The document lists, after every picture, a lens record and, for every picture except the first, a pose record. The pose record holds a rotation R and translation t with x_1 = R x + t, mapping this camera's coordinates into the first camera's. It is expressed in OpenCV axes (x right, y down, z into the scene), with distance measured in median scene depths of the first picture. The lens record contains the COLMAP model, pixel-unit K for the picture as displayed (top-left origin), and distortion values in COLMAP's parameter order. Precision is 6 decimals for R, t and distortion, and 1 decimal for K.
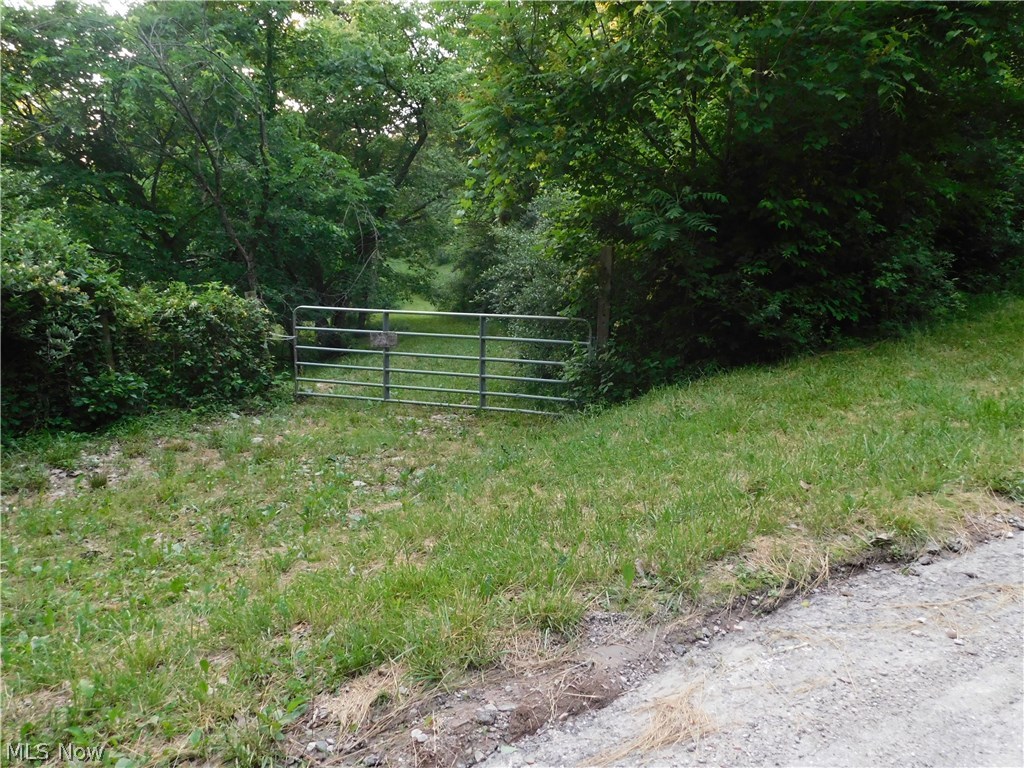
lens RADIAL K [[758.2, 0, 515.7], [0, 758.2, 381.5], [0, 0, 1]] dist [-0.027371, 0.032651]
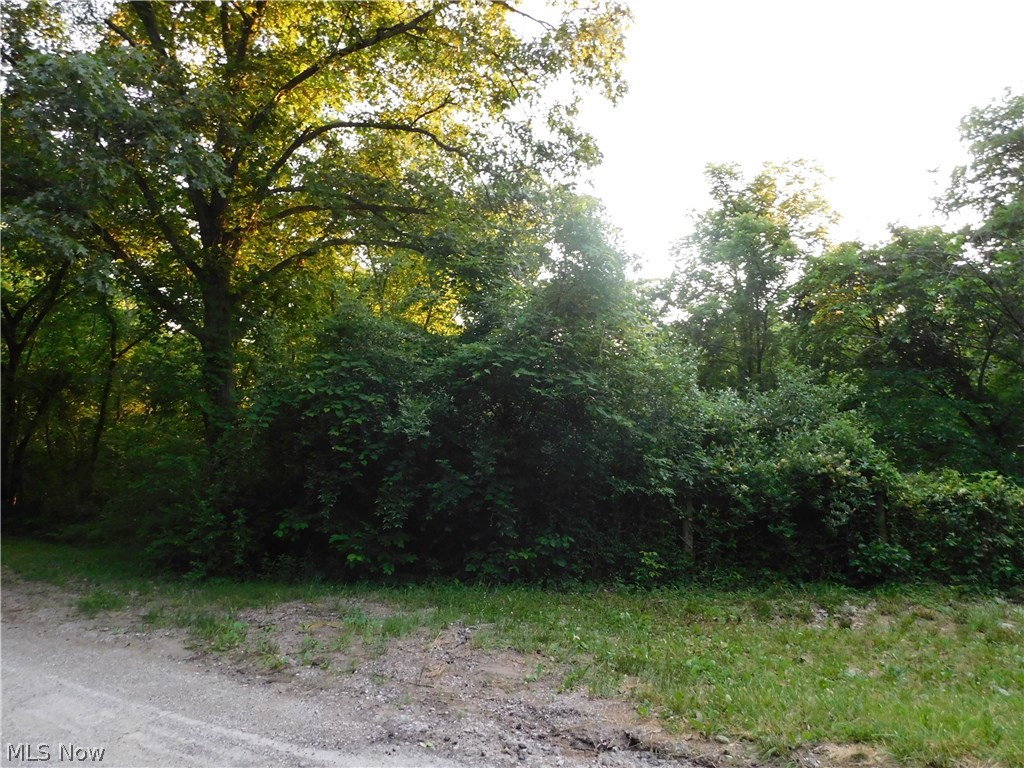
lens RADIAL K [[758.2, 0, 507.0], [0, 758.2, 382.6], [0, 0, 1]] dist [-0.027371, 0.032651]
pose [[0.486436, -0.062353, -0.871489, 0.240323], [-0.139766, 0.979052, -0.148061, -0.000402], [0.862465, 0.193827, 0.467531, -0.139667]]
